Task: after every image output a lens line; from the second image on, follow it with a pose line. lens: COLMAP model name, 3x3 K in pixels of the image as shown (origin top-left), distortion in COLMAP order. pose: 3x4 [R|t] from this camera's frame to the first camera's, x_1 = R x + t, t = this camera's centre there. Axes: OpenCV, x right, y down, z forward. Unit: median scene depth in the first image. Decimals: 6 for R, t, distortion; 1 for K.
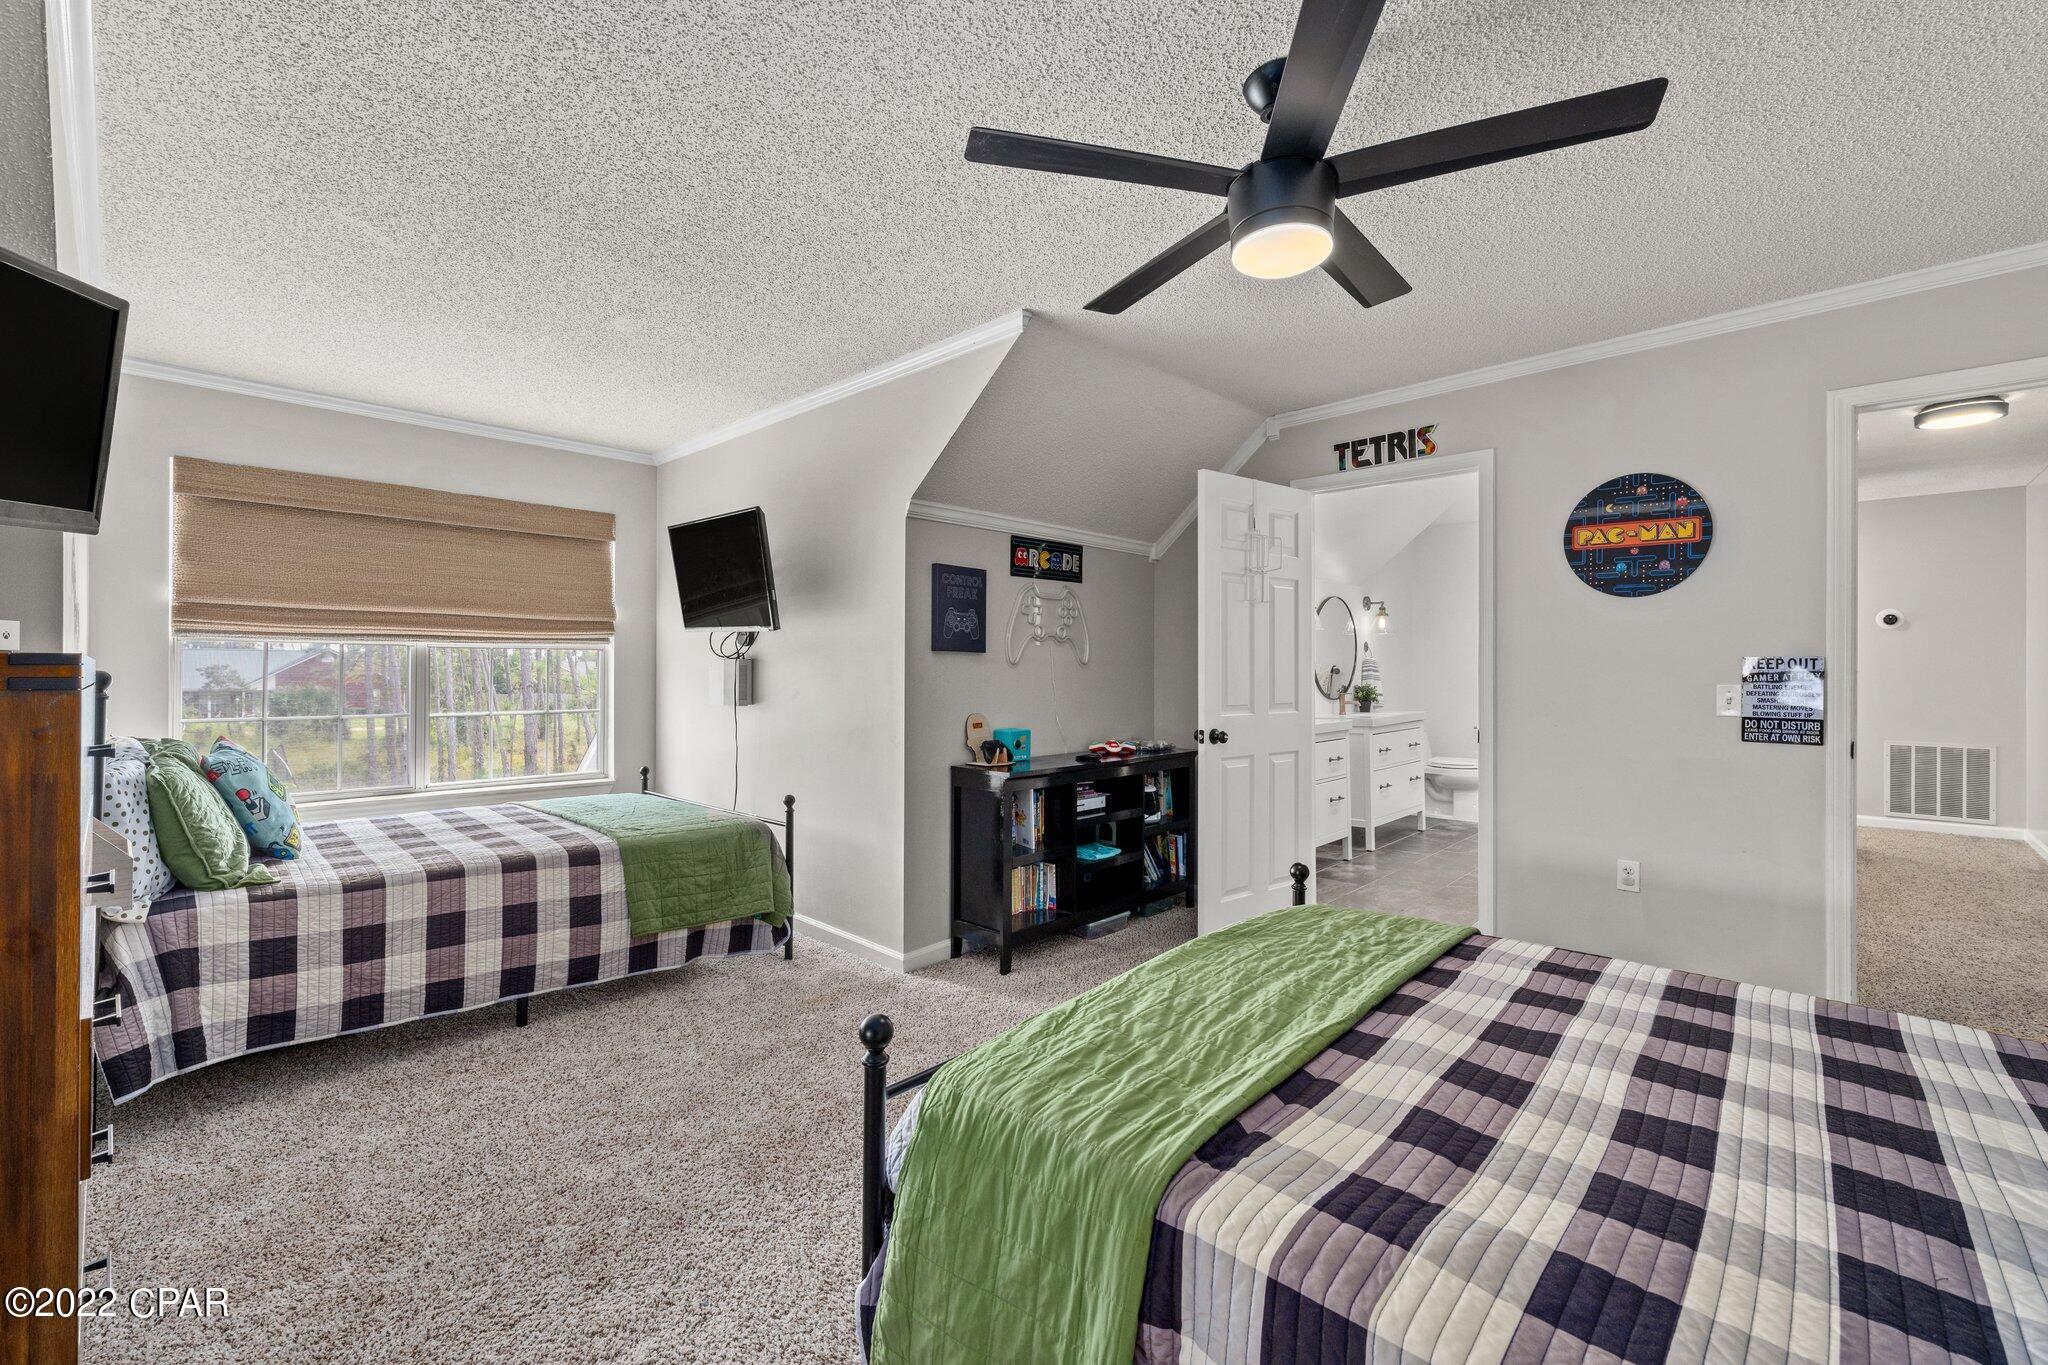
lens RADIAL K [[869.8, 0, 1033.9], [0, 869.8, 672.4], [0, 0, 1]] dist [0.002137, 0.000068]
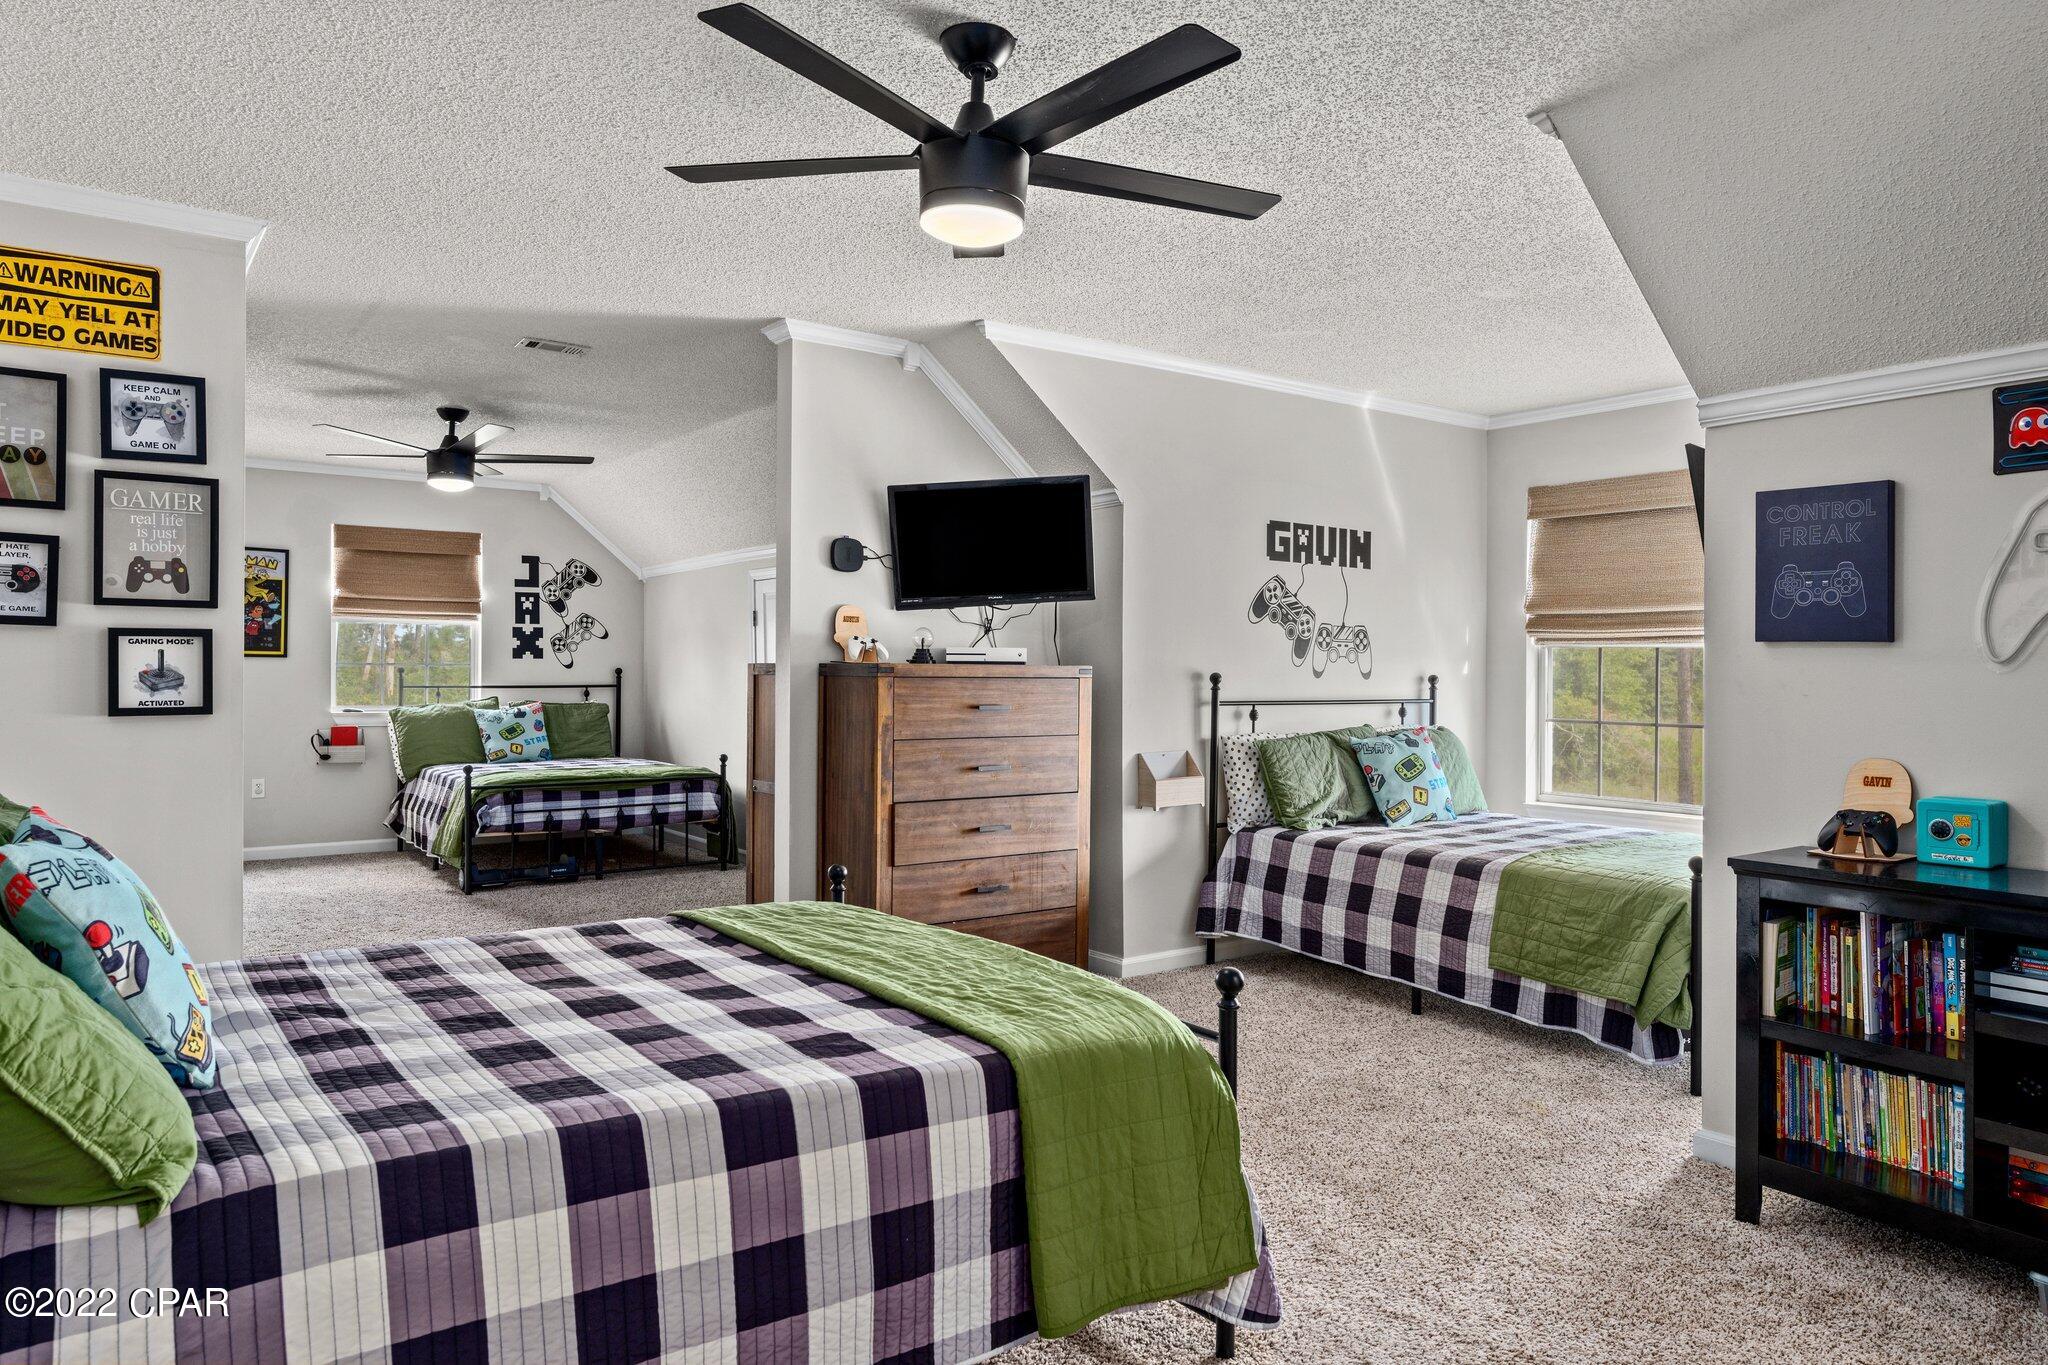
lens RADIAL K [[1339.3, 0, 1024.0], [0, 1339.3, 682.5], [0, 0, 1]] dist [0.002407, 0.000161]
pose [[-0.200882, 0.004958, -0.979603, 1.000183], [-0.011345, 0.999908, 0.007387, 0.002556], [0.979550, 0.012597, -0.200807, 0.799447]]
